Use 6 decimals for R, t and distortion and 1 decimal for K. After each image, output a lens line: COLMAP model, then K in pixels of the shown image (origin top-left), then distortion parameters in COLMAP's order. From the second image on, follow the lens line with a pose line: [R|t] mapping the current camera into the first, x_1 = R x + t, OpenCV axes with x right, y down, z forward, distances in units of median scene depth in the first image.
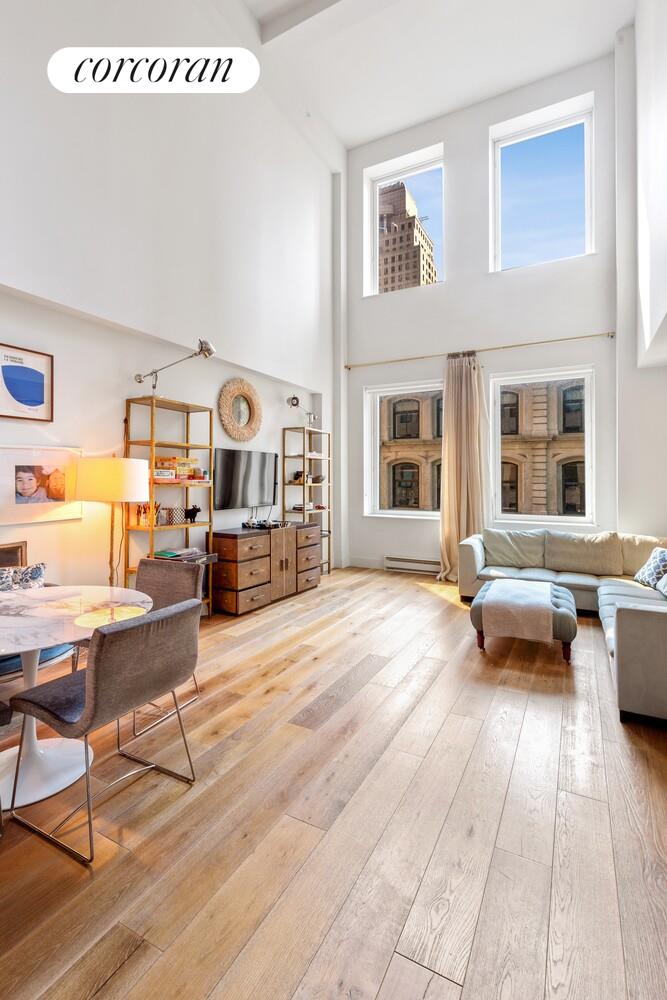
lens RADIAL K [[455.3, 0, 337.8], [0, 455.3, 470.8], [0, 0, 1]] dist [0.000478, -0.000033]
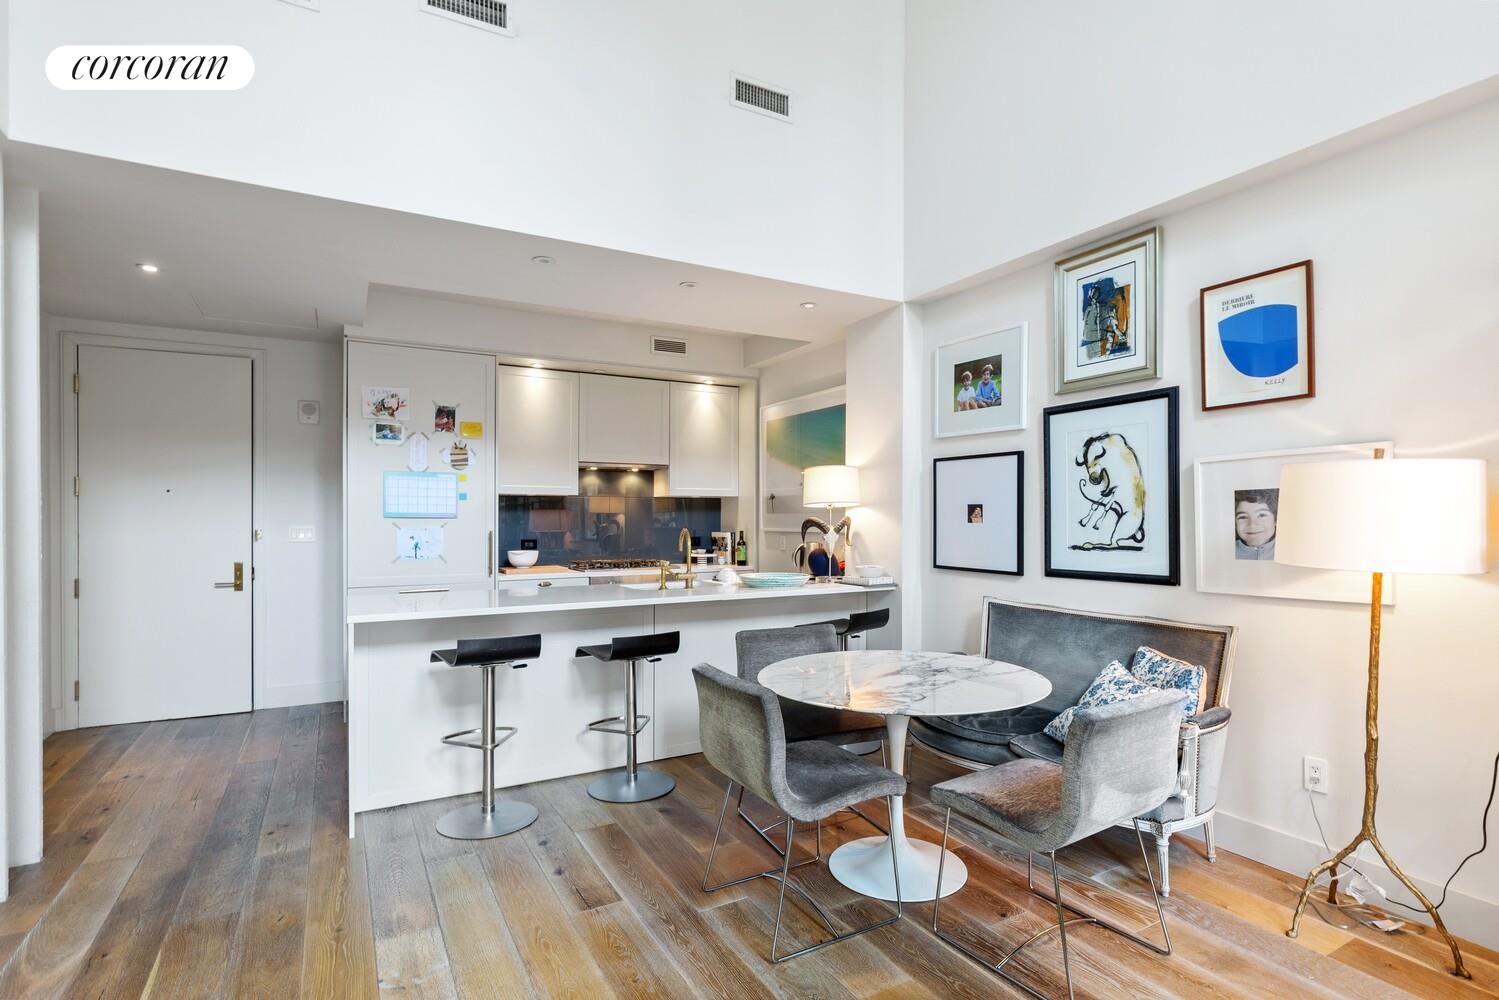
lens RADIAL K [[765.3, 0, 749.9], [0, 765.3, 510.7], [0, 0, 1]] dist [0.002173, 0.000189]
pose [[-0.551370, -0.002929, -0.834256, 0.408136], [0.014643, 0.999806, -0.013188, 0.017023], [0.834132, -0.019488, -0.551220, 1.003560]]
